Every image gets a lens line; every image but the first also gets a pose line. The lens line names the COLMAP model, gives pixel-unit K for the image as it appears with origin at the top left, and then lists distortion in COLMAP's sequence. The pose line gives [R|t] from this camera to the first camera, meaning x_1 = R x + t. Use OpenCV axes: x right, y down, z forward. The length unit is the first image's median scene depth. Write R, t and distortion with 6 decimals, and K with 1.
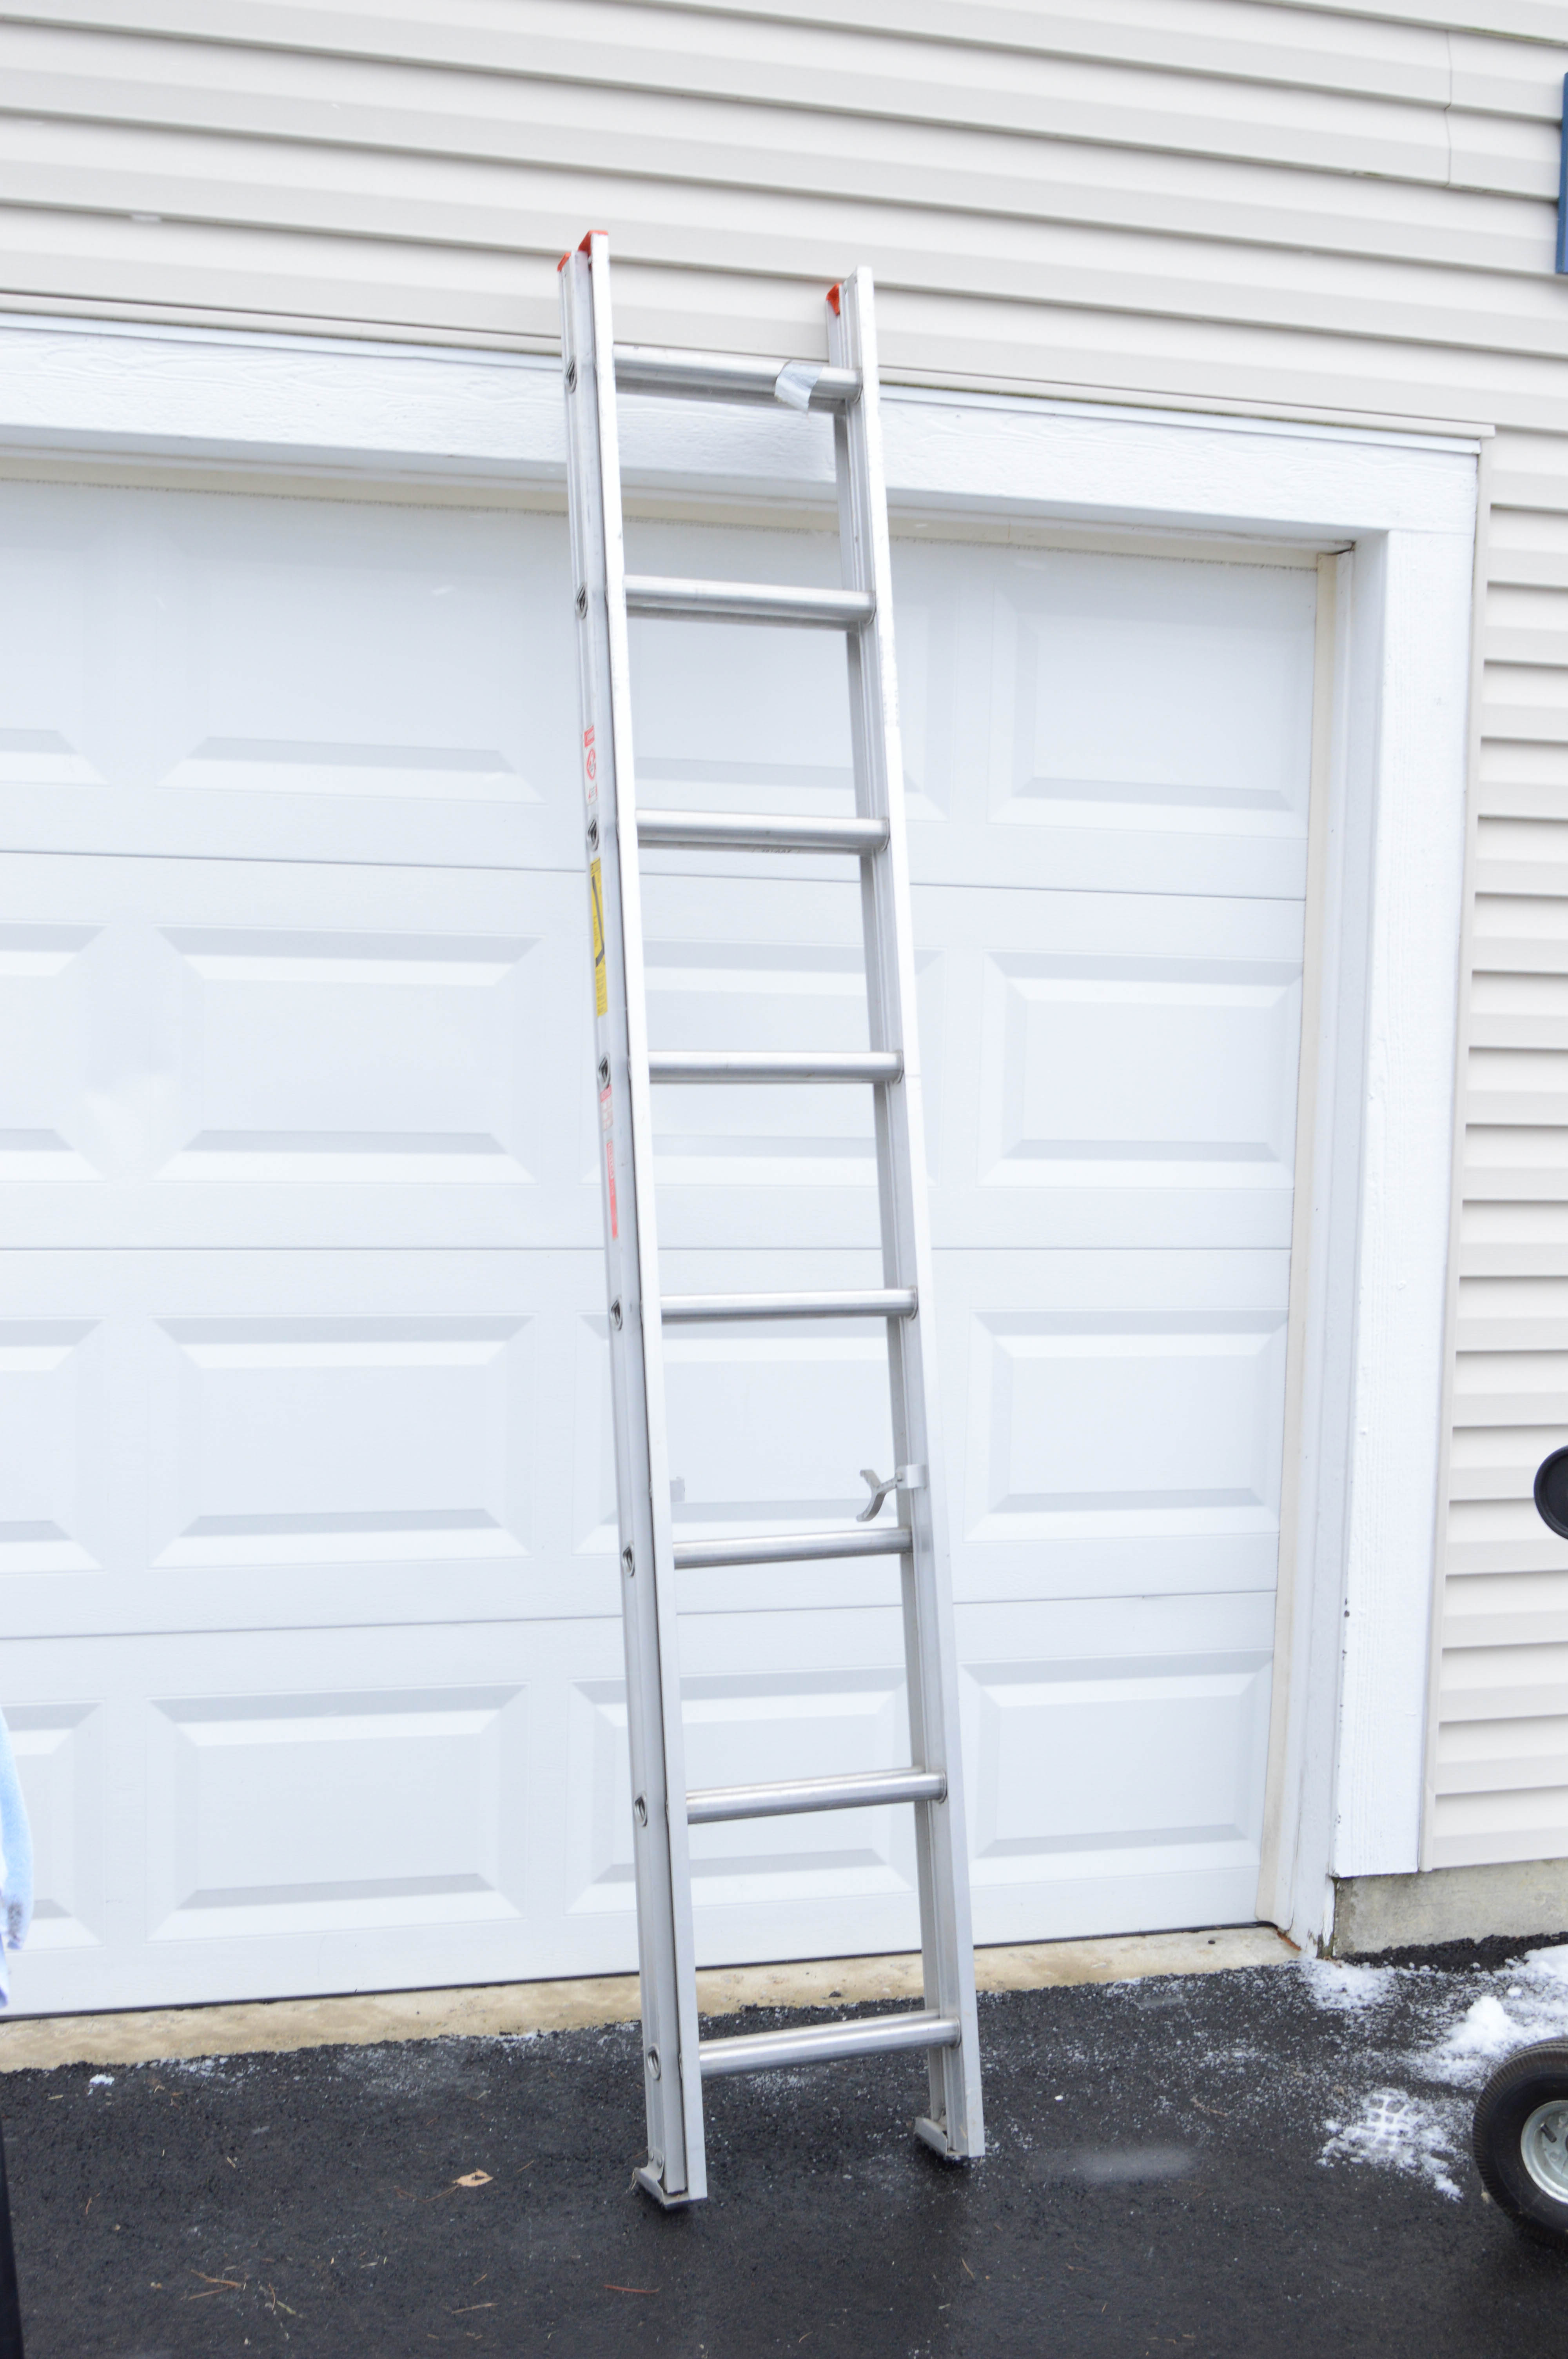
lens RADIAL K [[2755.5, 0, 797.7], [0, 2755.5, 1212.0], [0, 0, 1]] dist [-0.054640, 0.000000]
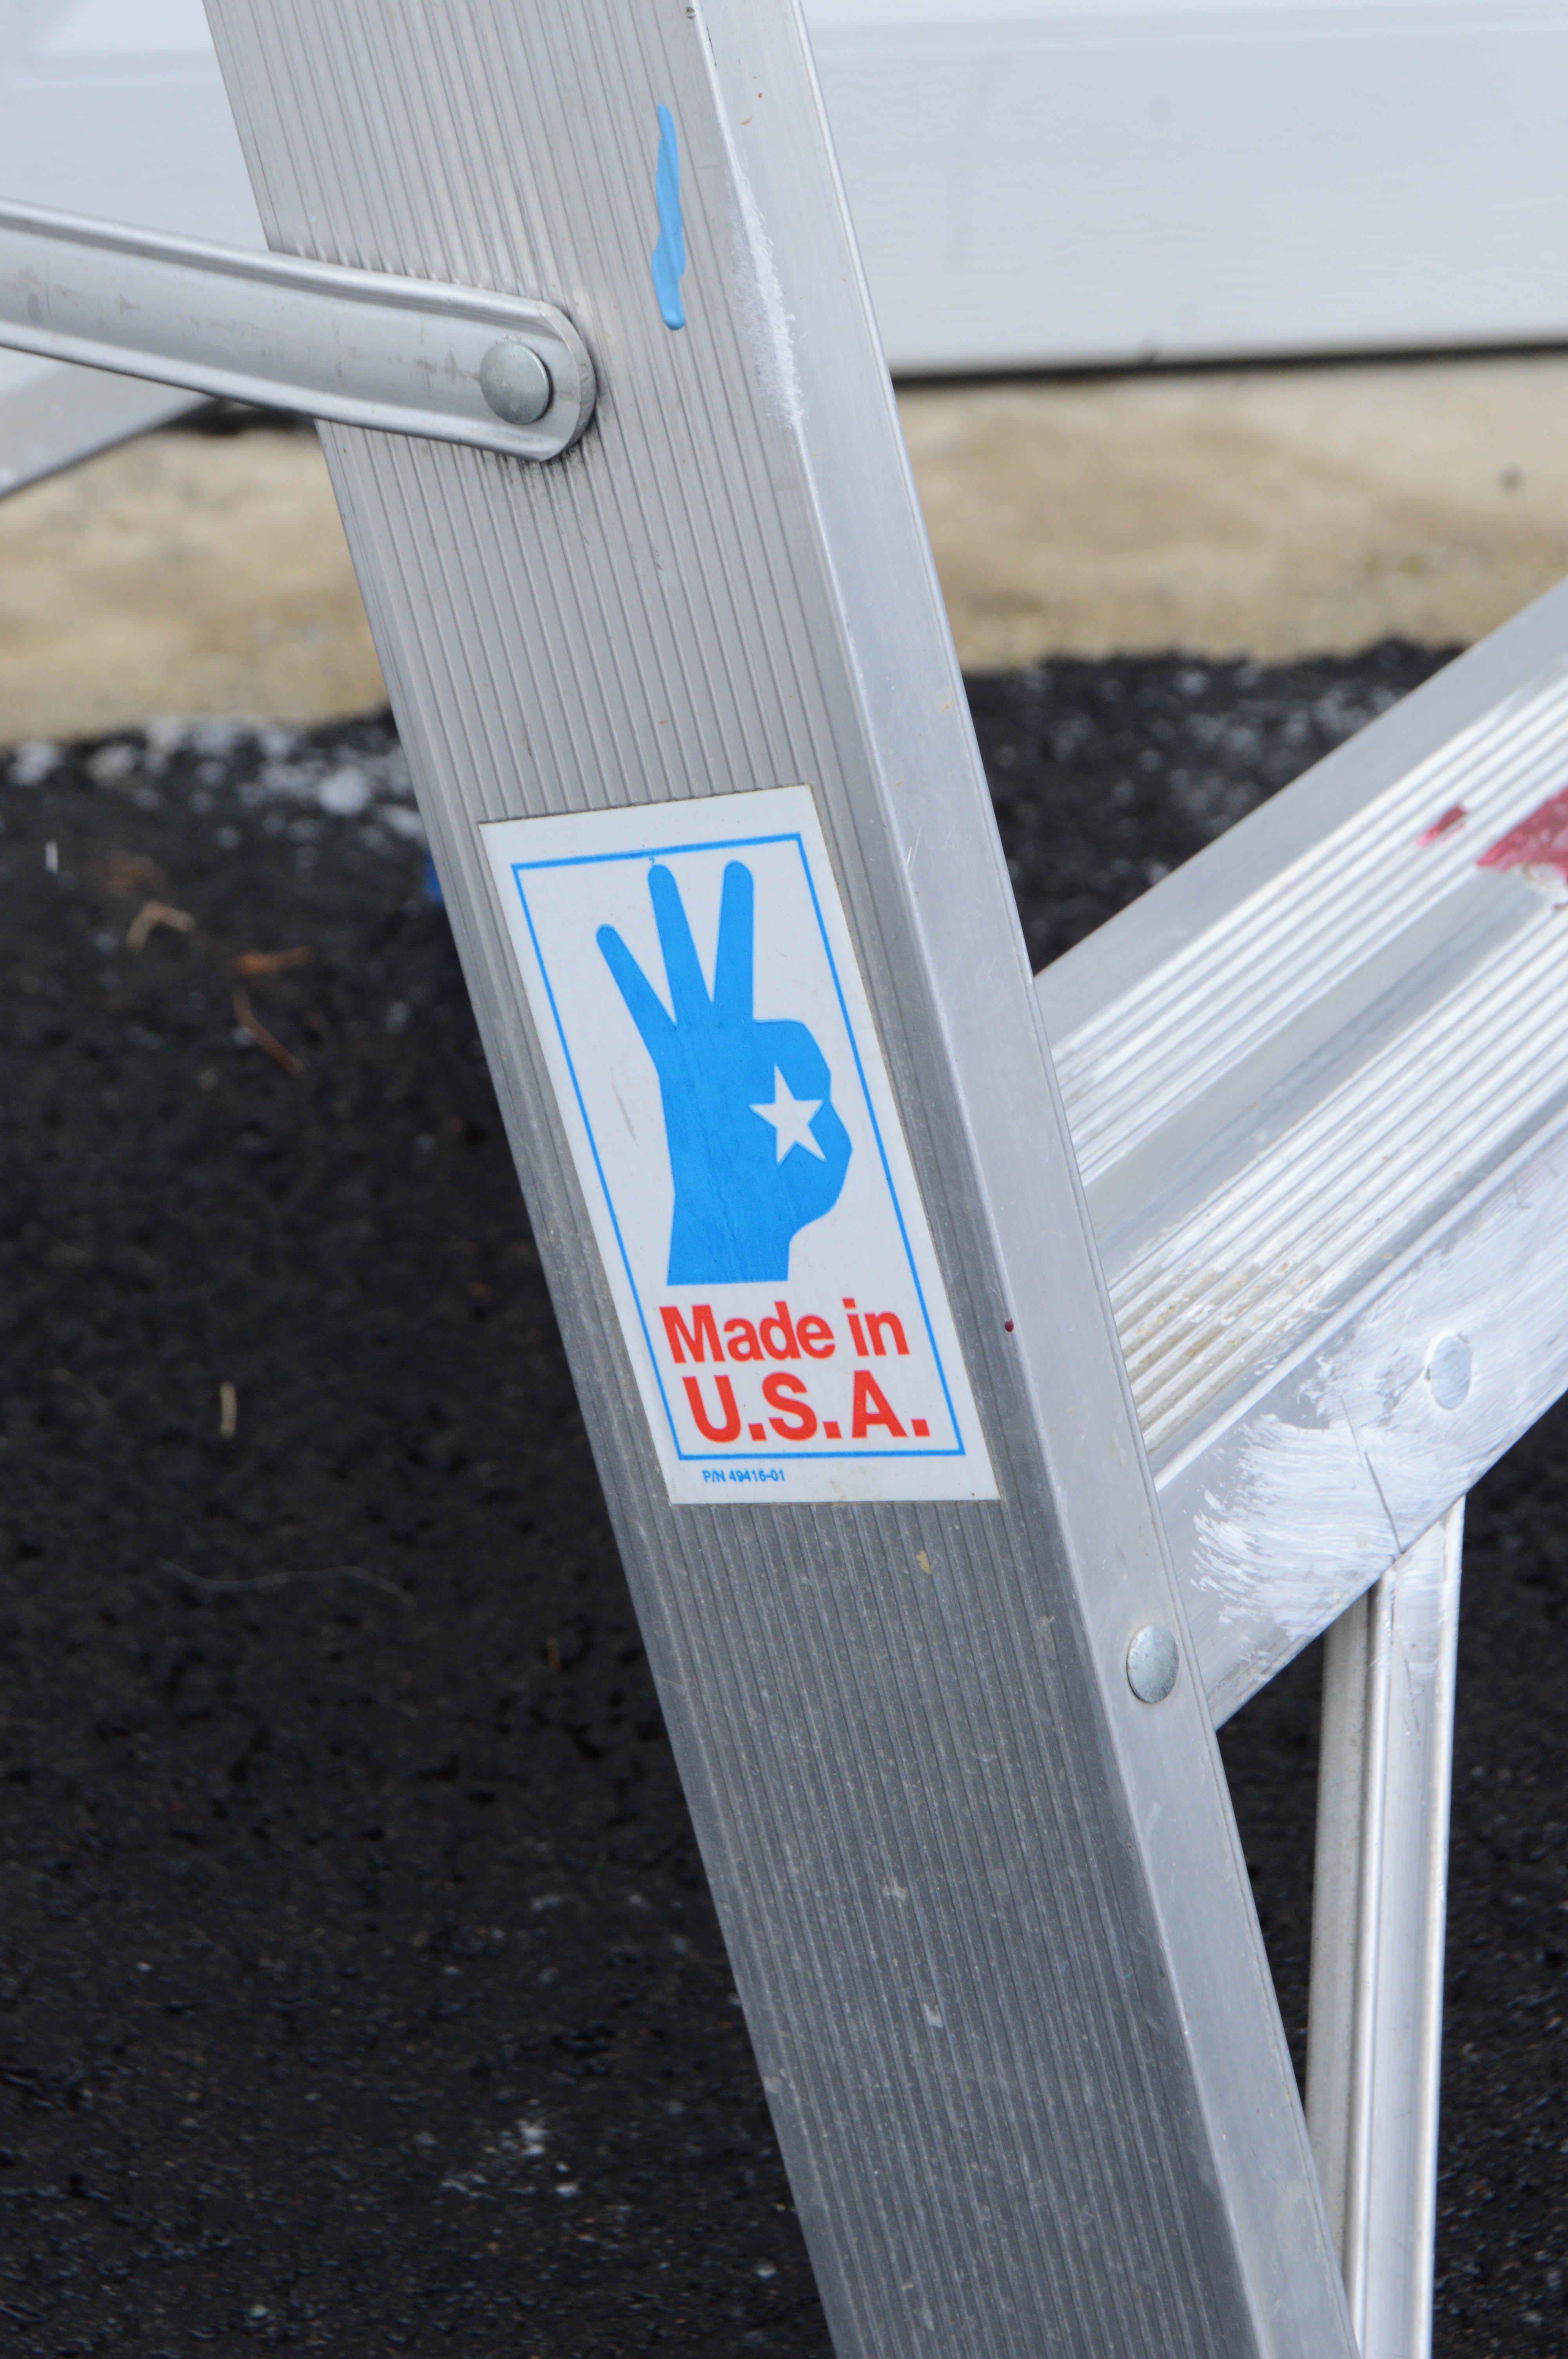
lens RADIAL K [[5325.2, 0, 775.4], [0, 5325.2, 1176.2], [0, 0, 1]] dist [0.016711, 0.000000]
pose [[0.996535, 0.040304, -0.072761, -0.162330], [-0.005428, 0.904411, 0.426629, 0.185196], [0.083001, -0.424755, 0.901495, 0.664270]]
